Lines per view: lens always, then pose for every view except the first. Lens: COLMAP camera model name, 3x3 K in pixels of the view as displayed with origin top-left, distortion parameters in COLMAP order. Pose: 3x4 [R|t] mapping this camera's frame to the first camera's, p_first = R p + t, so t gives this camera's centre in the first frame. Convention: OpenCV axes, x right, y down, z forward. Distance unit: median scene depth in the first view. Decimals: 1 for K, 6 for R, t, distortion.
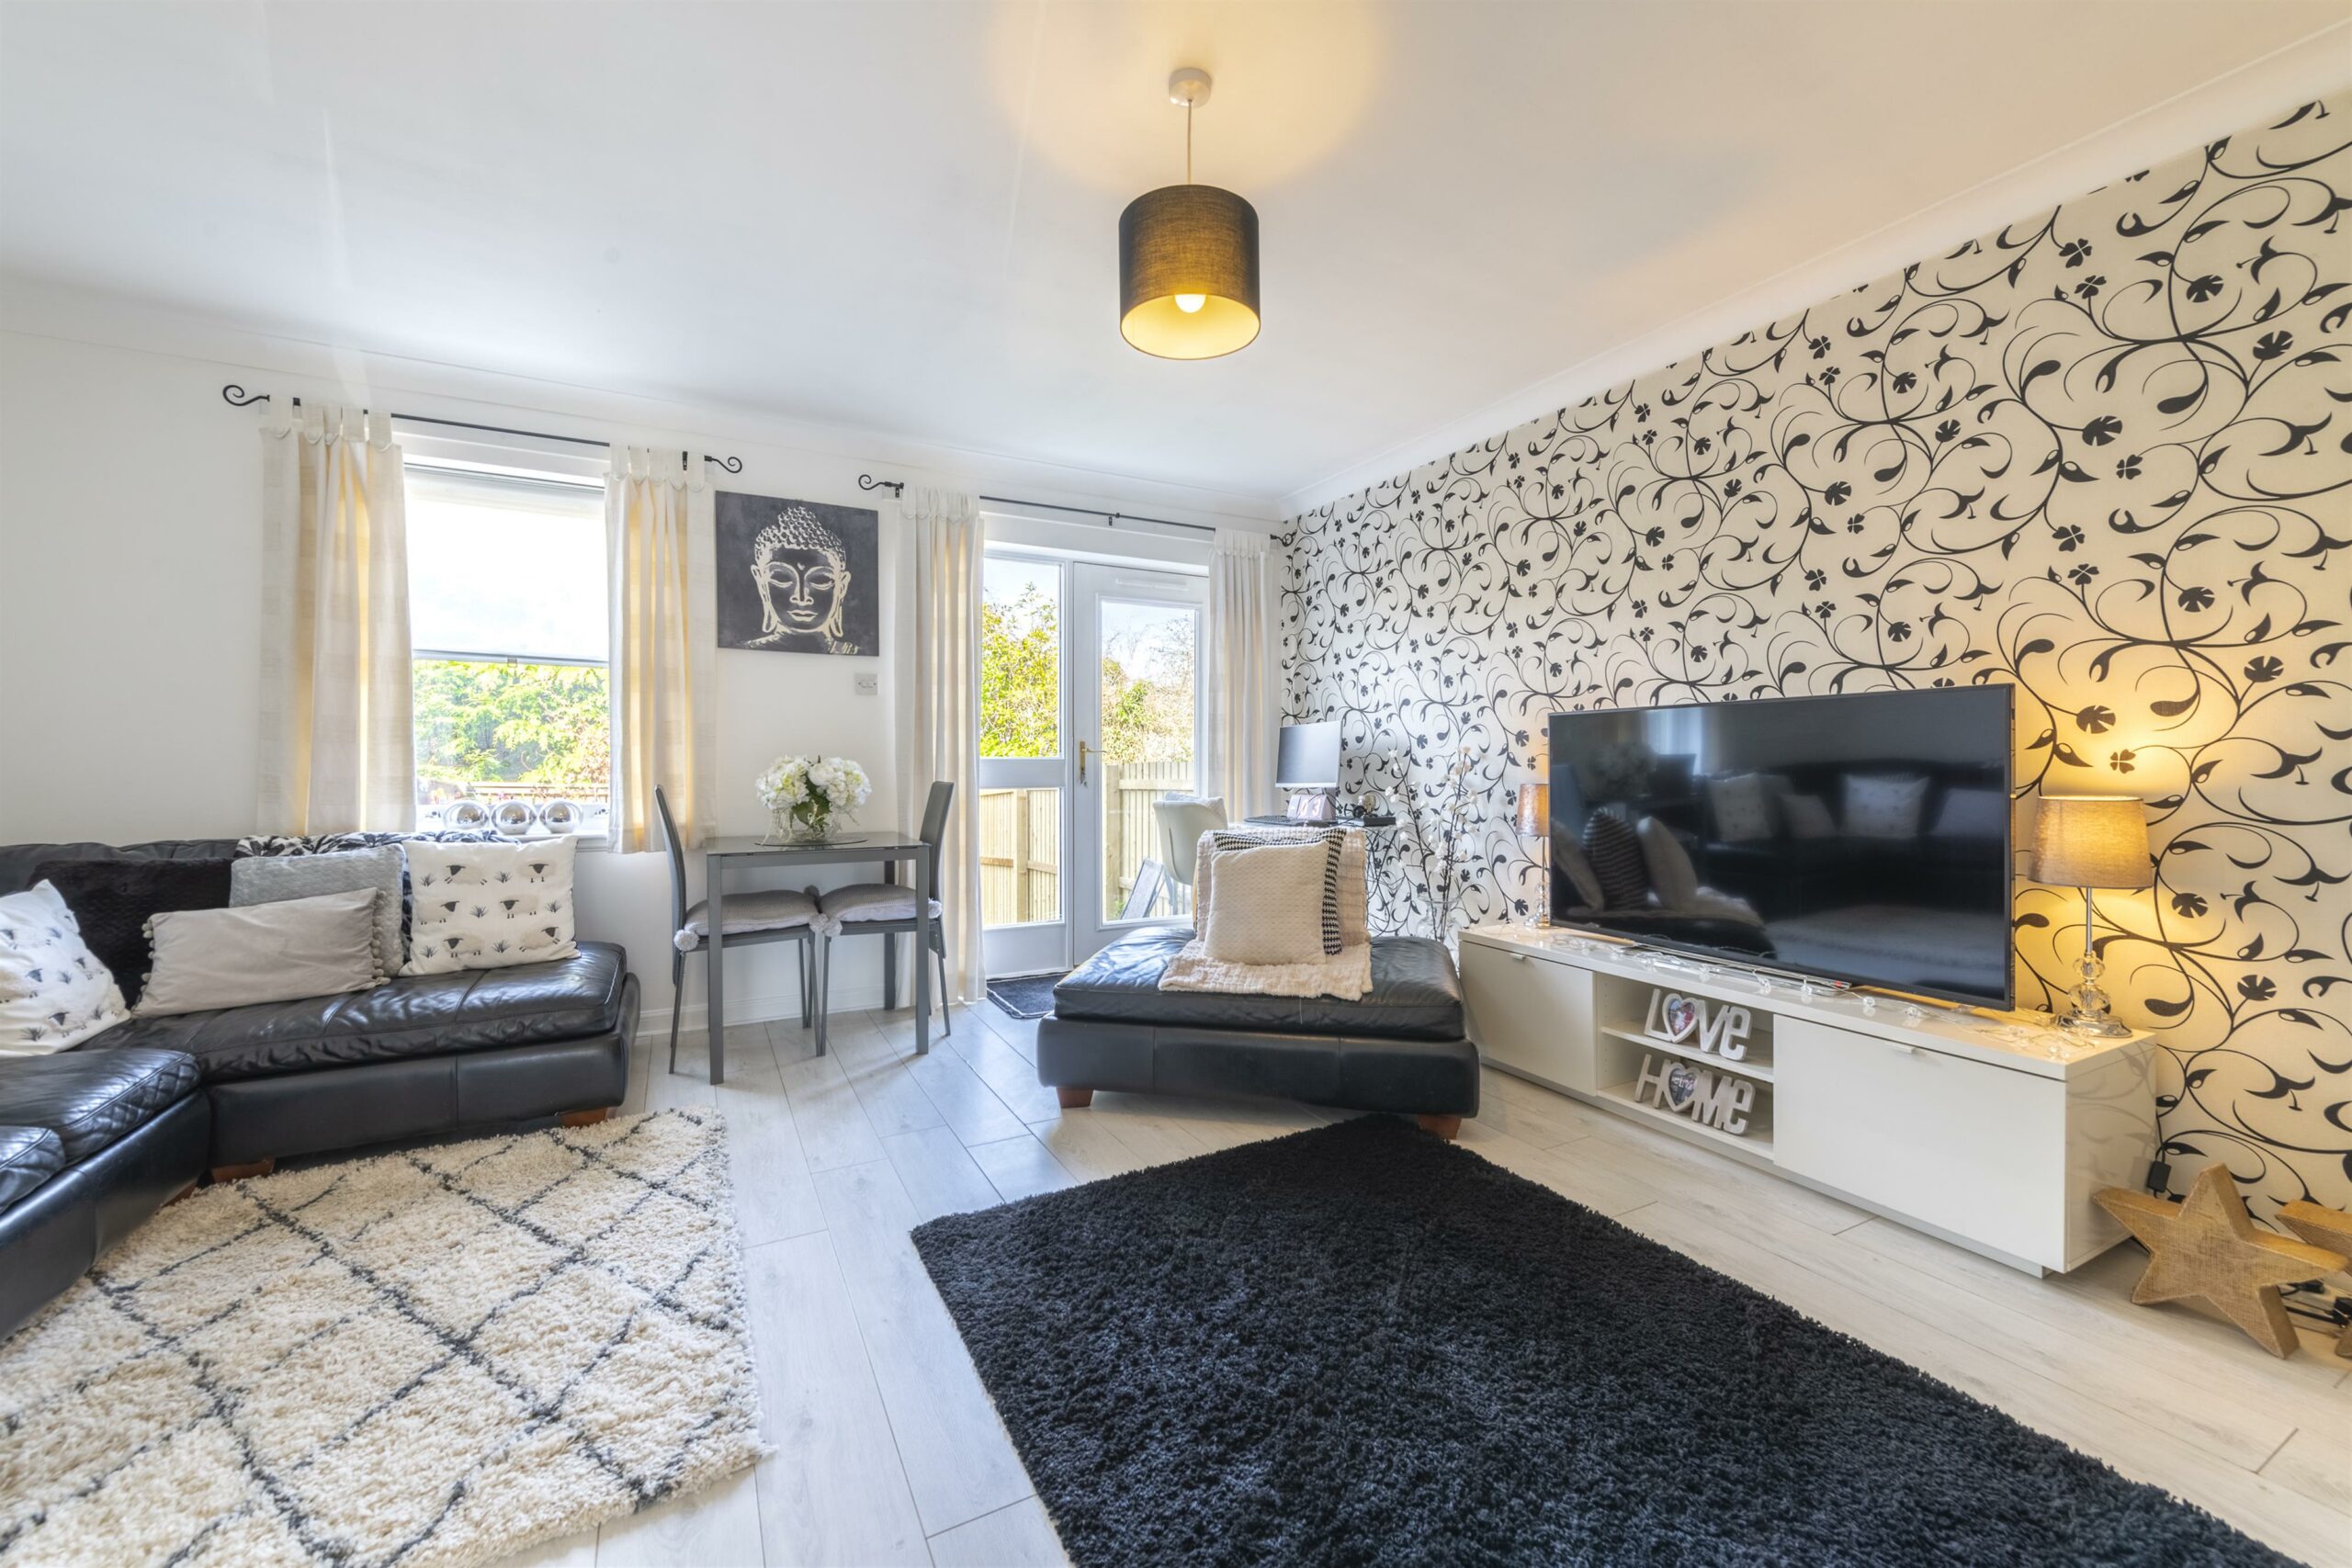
lens RADIAL K [[936.0, 0, 1187.7], [0, 936.0, 783.3], [0, 0, 1]] dist [0.019782, -0.005518]
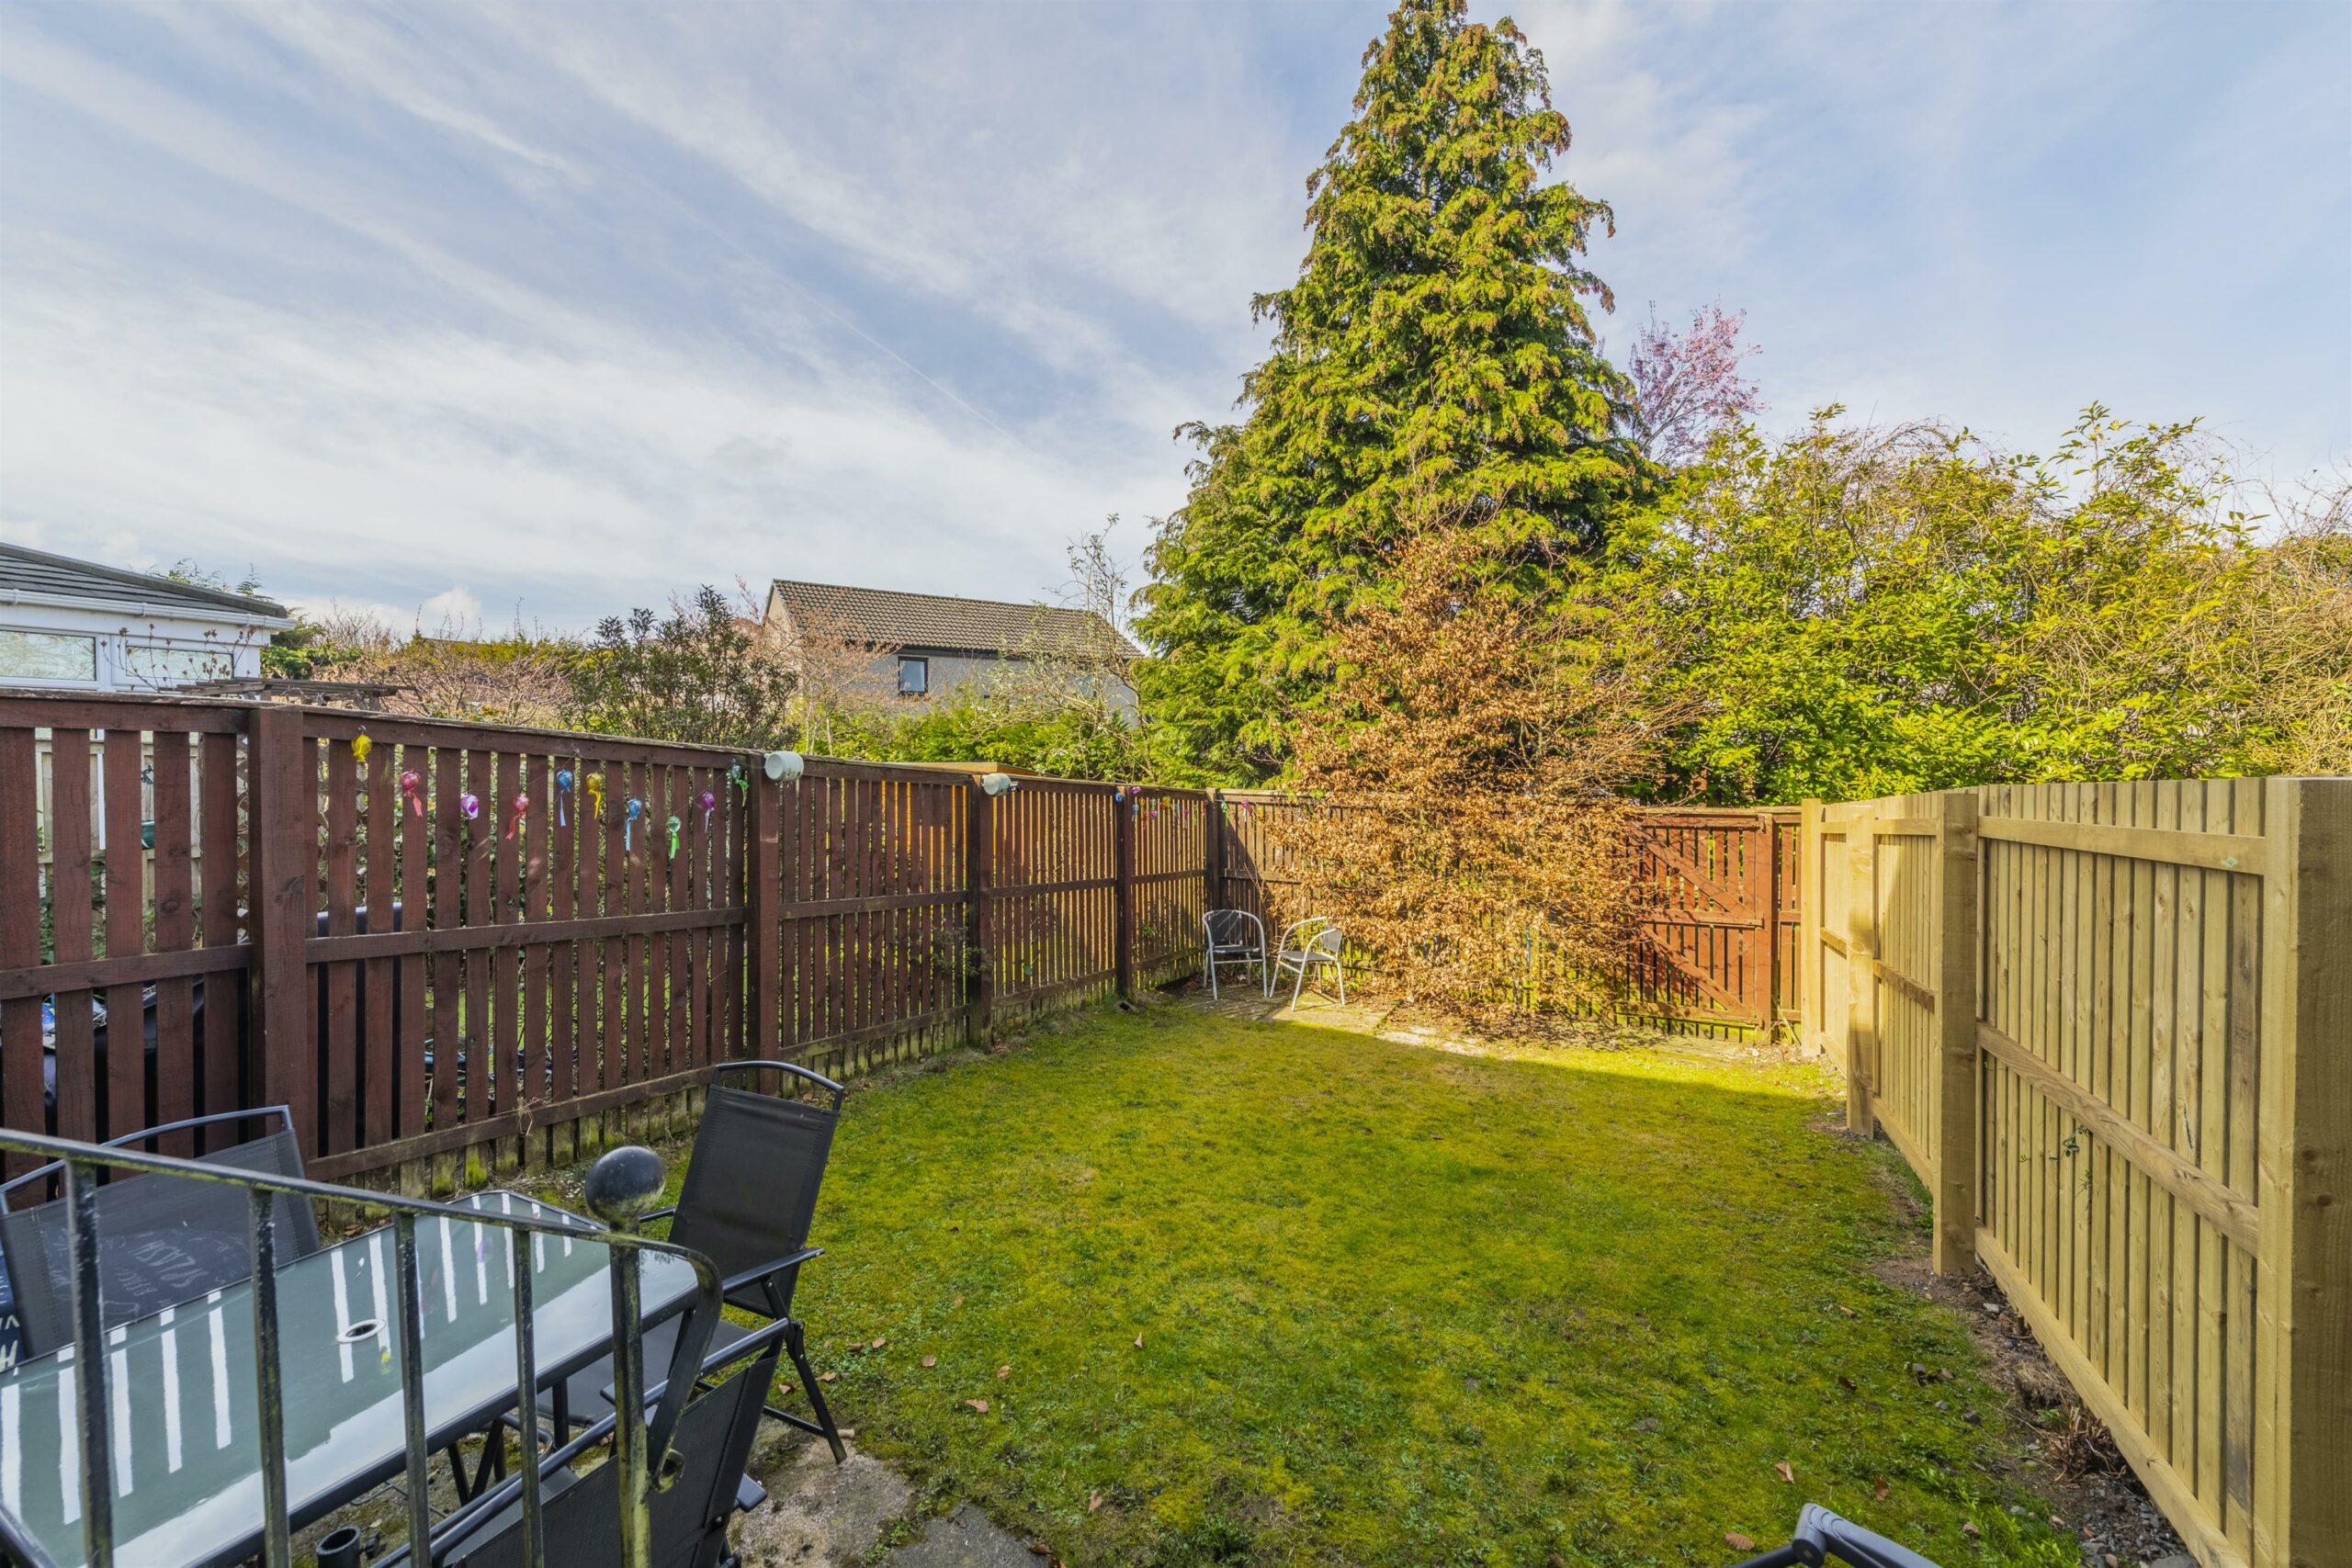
lens RADIAL K [[936.0, 0, 1187.7], [0, 936.0, 783.3], [0, 0, 1]] dist [0.019782, -0.005518]
pose [[0.566260, 0.002933, -0.824221, -0.021545], [-0.006203, 0.999981, -0.000703, -0.004768], [0.824203, 0.005511, 0.566267, 0.319499]]
